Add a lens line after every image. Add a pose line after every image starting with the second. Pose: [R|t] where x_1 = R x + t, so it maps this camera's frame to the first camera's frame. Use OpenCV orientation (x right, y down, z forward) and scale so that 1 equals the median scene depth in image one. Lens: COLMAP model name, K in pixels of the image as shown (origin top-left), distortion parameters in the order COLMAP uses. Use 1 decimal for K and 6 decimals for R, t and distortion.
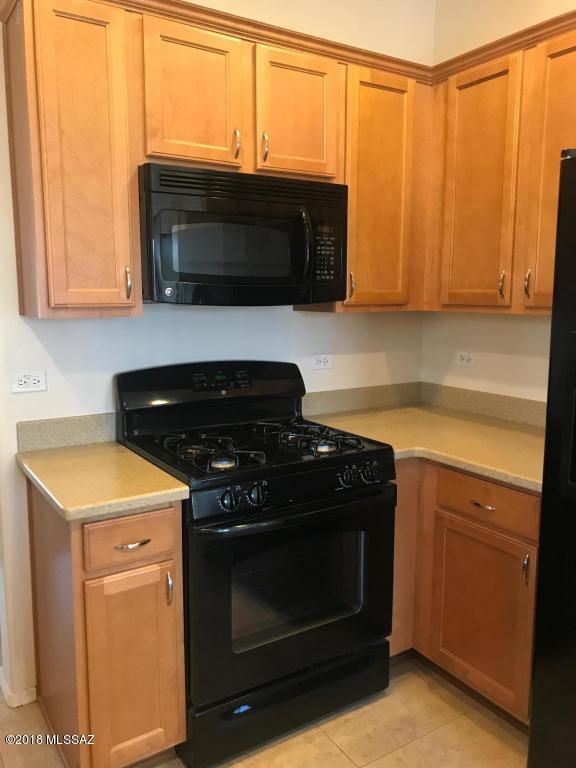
lens RADIAL K [[635.0, 0, 293.0], [0, 635.0, 381.6], [0, 0, 1]] dist [0.005325, -0.001660]
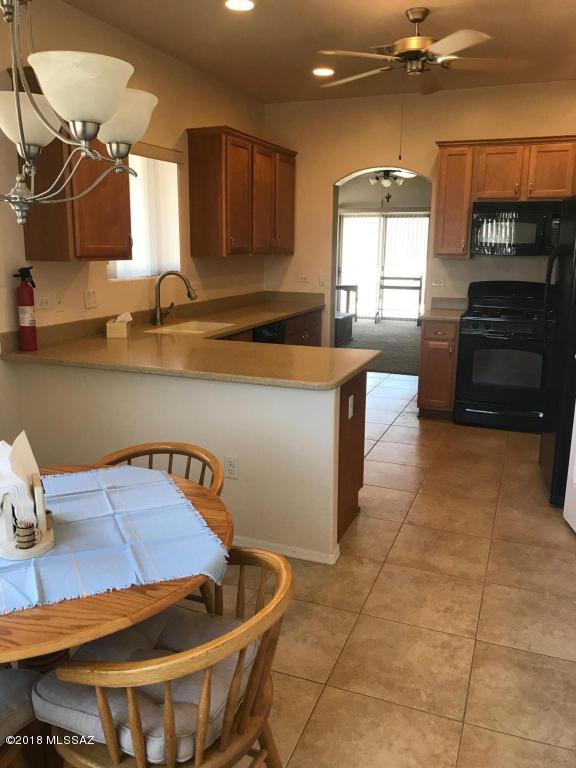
lens RADIAL K [[635.0, 0, 293.0], [0, 635.0, 381.6], [0, 0, 1]] dist [0.005325, -0.001660]
pose [[0.588024, 0.174026, -0.789900, 1.472978], [-0.122164, 0.984486, 0.125954, 0.154668], [0.799564, 0.022433, 0.600161, -1.150202]]
